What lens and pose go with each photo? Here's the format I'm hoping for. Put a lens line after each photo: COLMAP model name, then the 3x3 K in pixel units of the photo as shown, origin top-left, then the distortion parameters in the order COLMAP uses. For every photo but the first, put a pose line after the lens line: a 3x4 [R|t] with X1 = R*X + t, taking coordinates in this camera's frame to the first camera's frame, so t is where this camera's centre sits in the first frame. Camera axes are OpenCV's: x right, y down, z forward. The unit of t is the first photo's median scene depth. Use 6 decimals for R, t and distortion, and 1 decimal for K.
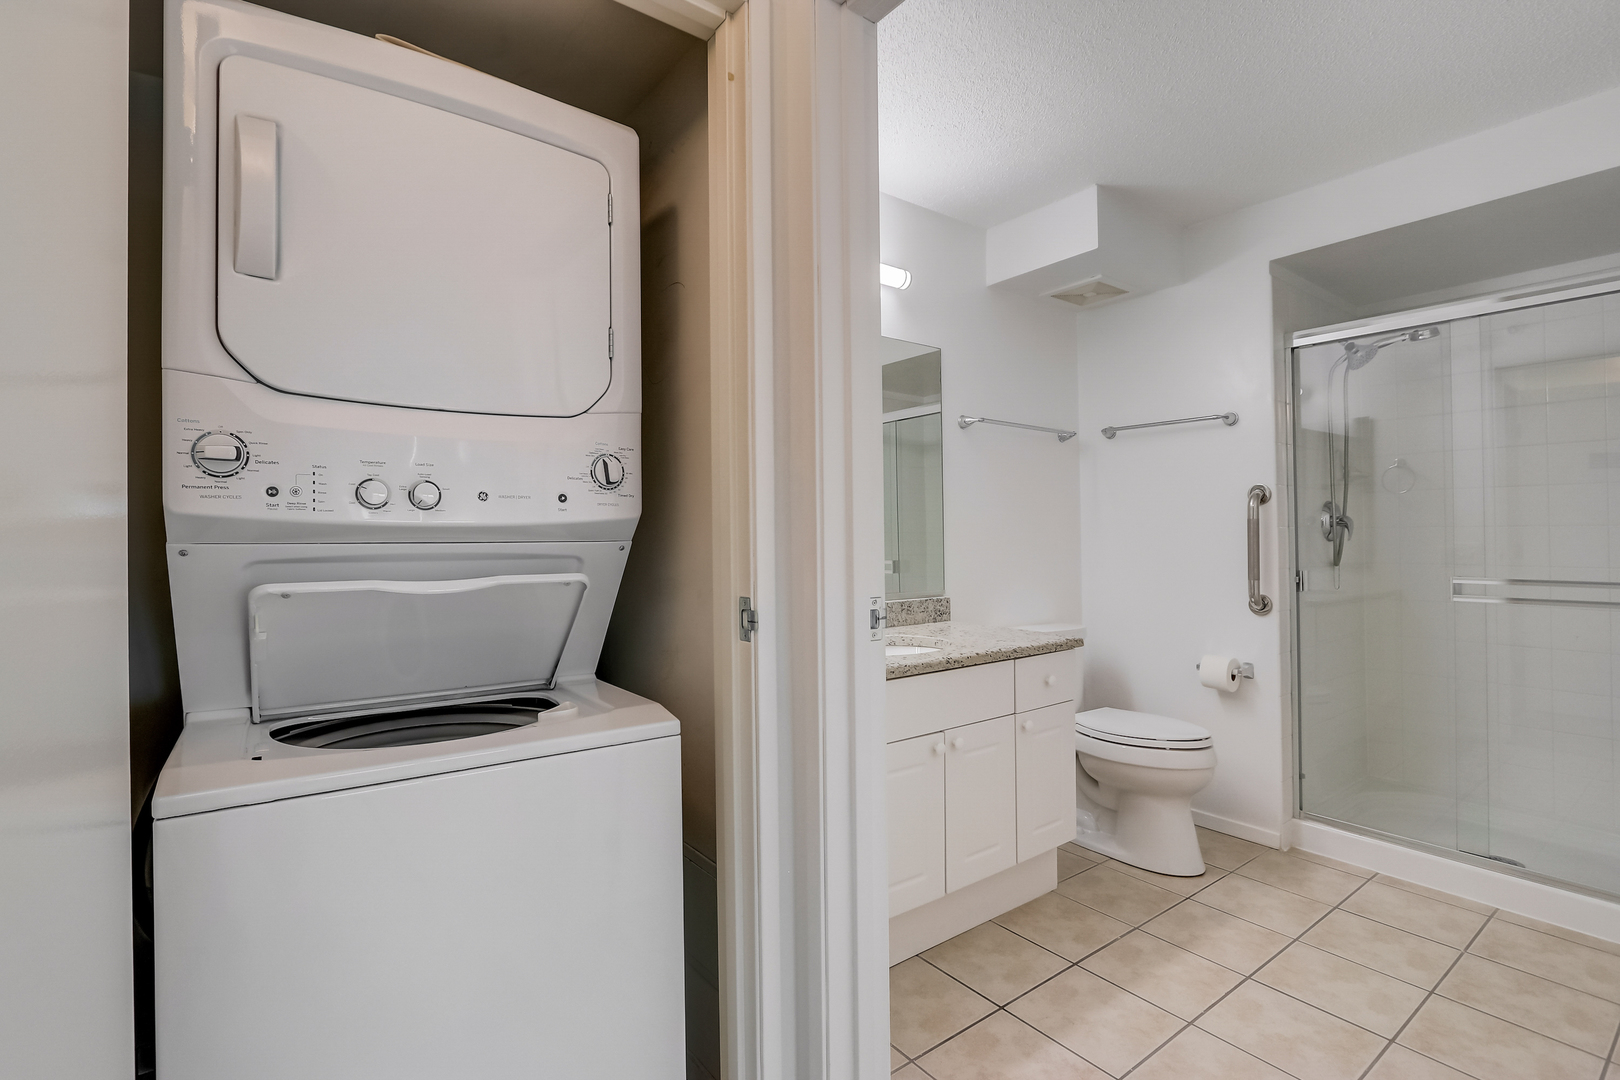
lens RADIAL K [[757.9, 0, 811.0], [0, 757.9, 528.5], [0, 0, 1]] dist [-0.002293, 0.000216]
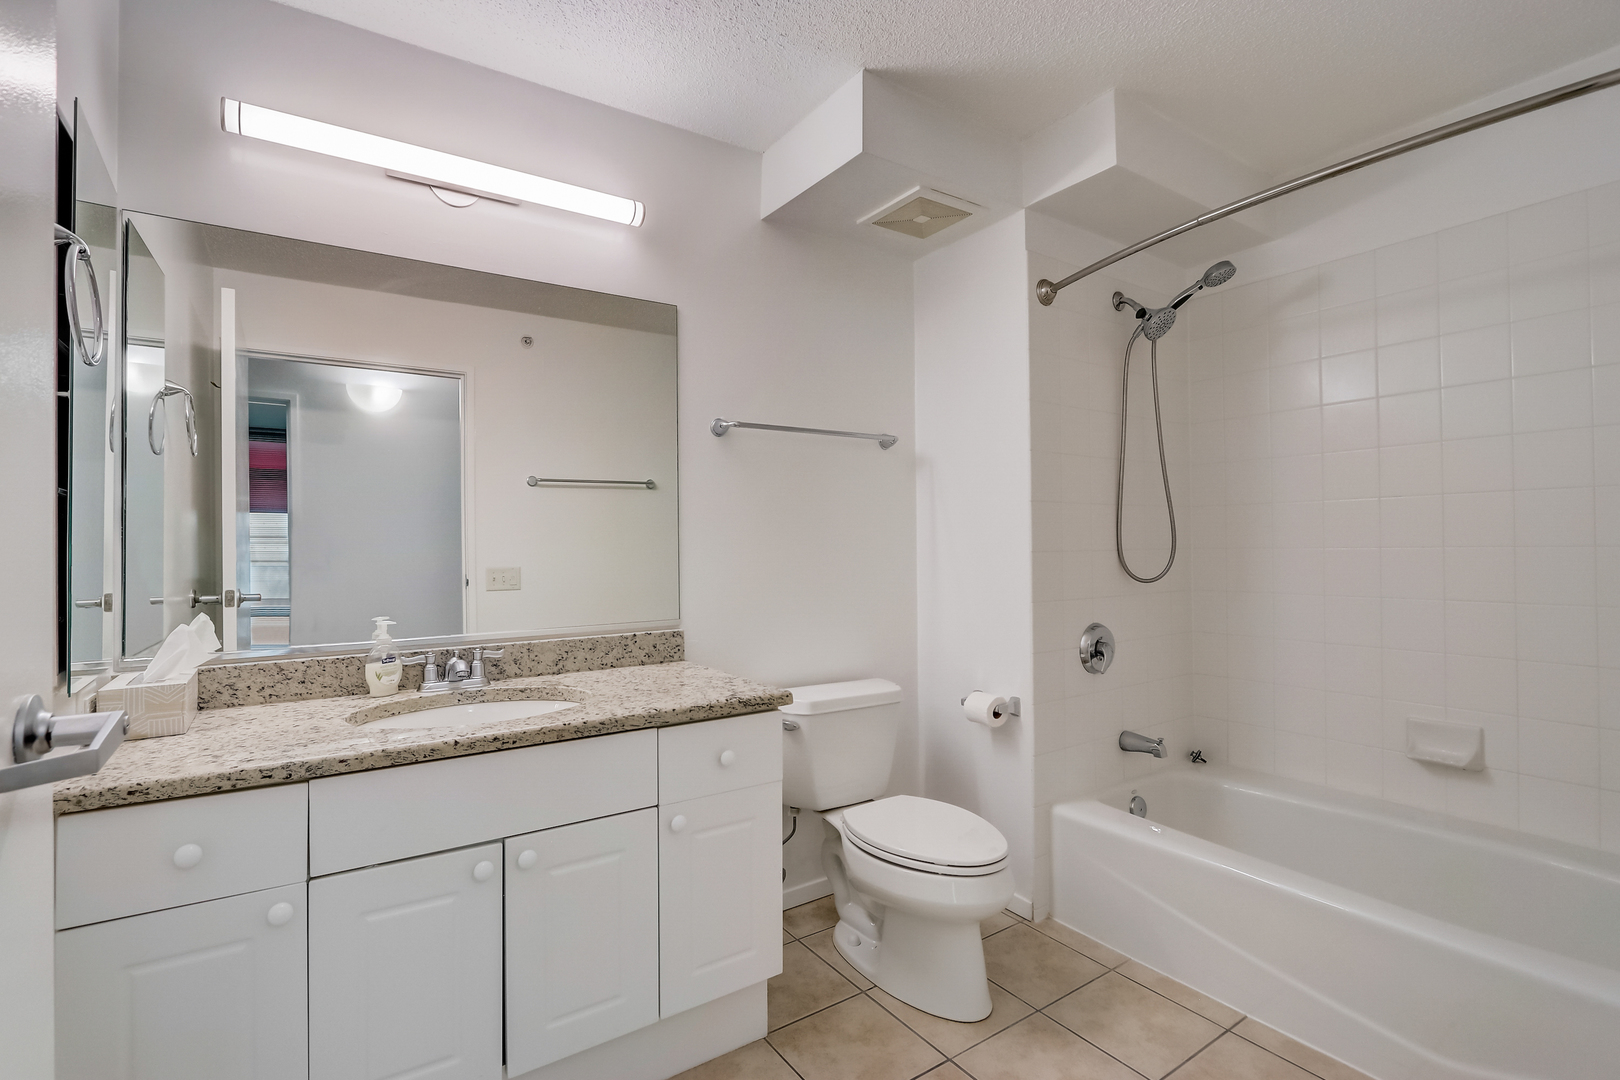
lens RADIAL K [[723.7, 0, 789.2], [0, 723.7, 560.9], [0, 0, 1]] dist [-0.001005, -0.000104]
pose [[0.996114, -0.011115, -0.087364, 0.364434], [0.013288, 0.999616, 0.024327, 0.004469], [0.087060, -0.025393, 0.995879, 0.287173]]
